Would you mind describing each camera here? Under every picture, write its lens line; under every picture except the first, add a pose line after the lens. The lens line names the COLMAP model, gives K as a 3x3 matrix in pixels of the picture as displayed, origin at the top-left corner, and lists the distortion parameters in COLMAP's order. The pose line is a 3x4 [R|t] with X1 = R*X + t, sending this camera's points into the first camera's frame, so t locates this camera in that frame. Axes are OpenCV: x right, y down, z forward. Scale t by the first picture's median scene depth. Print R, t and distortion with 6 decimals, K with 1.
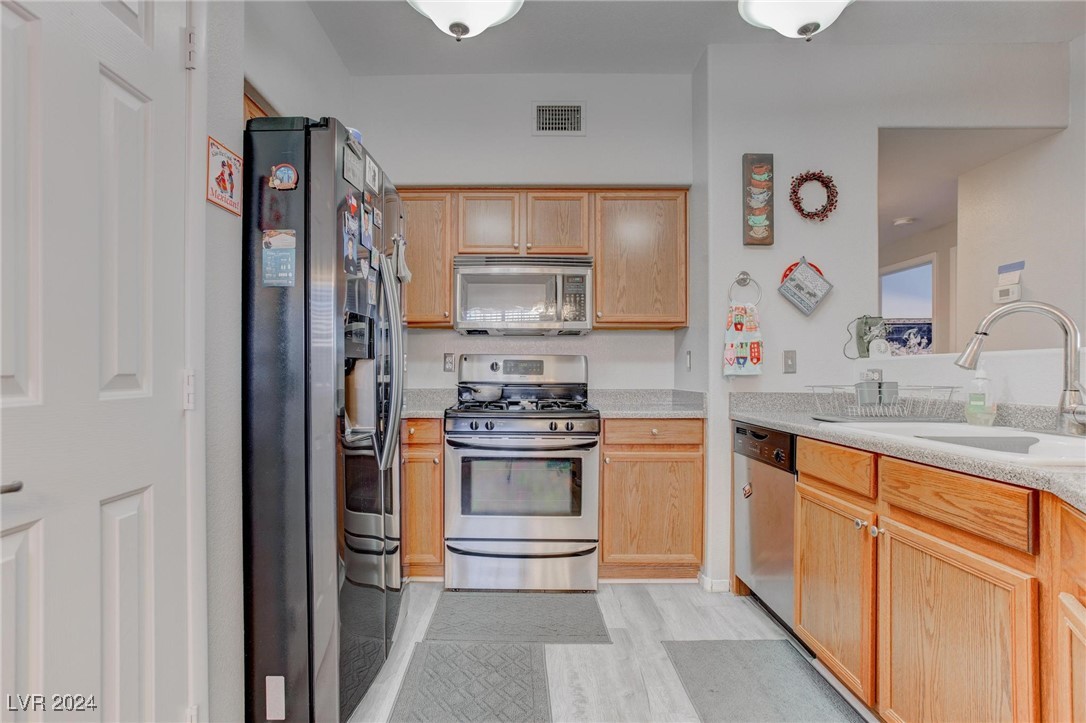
lens RADIAL K [[564.3, 0, 526.0], [0, 564.3, 361.3], [0, 0, 1]] dist [-0.025660, 0.015353]
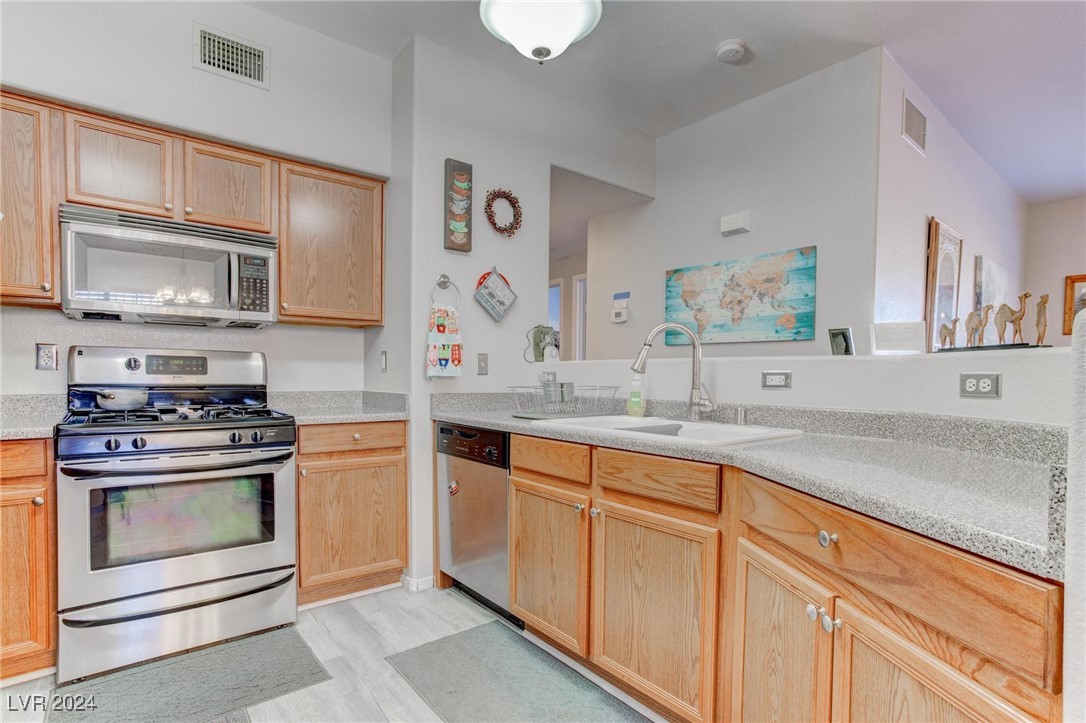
lens RADIAL K [[543.5, 0, 554.3], [0, 543.5, 385.8], [0, 0, 1]] dist [-0.033744, 0.018093]
pose [[0.772678, -0.009234, 0.634731, -0.087231], [-0.019382, 0.999085, 0.038128, 0.000330], [-0.634502, -0.041763, 0.771792, 0.108697]]
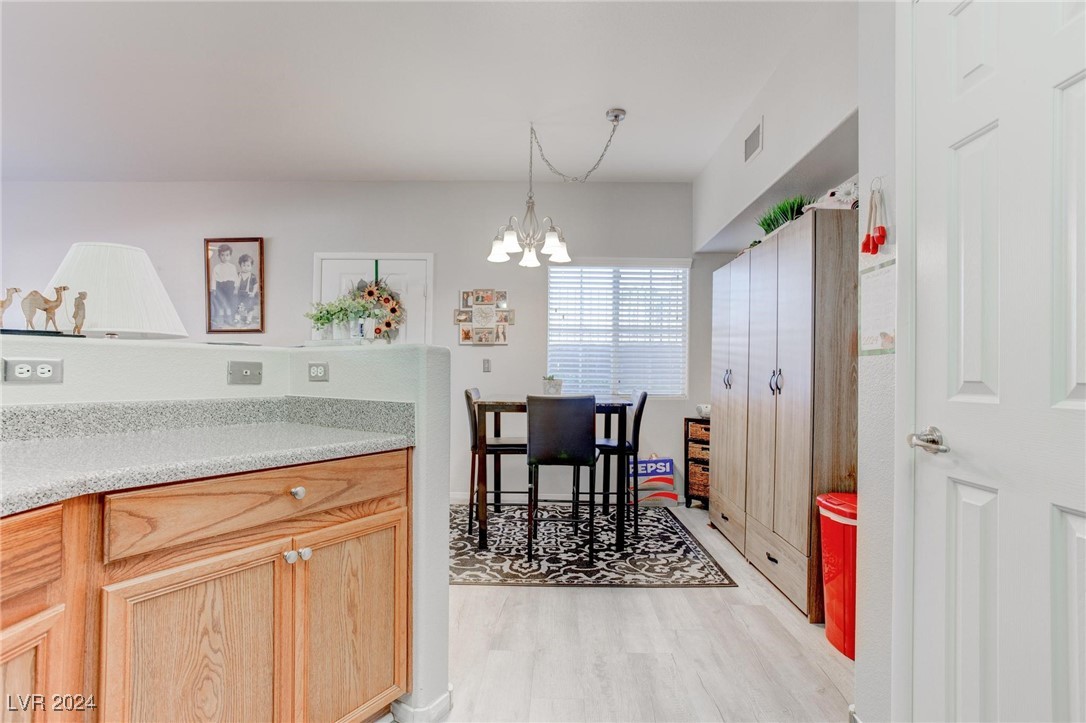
lens RADIAL K [[543.5, 0, 548.3], [0, 543.5, 366.2], [0, 0, 1]] dist [-0.033744, 0.018093]
pose [[-0.999640, -0.015732, 0.021727, 0.058853], [-0.016264, 0.999567, -0.024531, 0.011474], [-0.021332, -0.024876, -0.999463, 0.742239]]
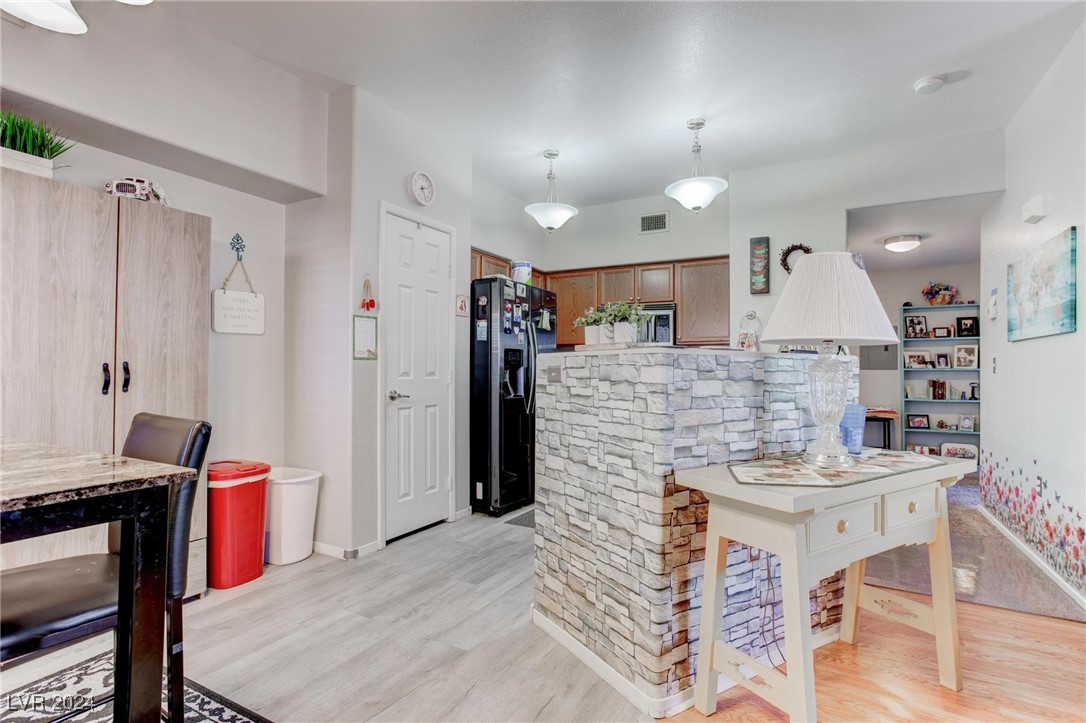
lens RADIAL K [[543.5, 0, 545.6], [0, 543.5, 358.3], [0, 0, 1]] dist [-0.033744, 0.018093]
pose [[0.879871, -0.011060, -0.475084, 0.621912], [0.006592, 0.999917, -0.011070, -0.008715], [0.475167, 0.006609, 0.879871, -0.675095]]
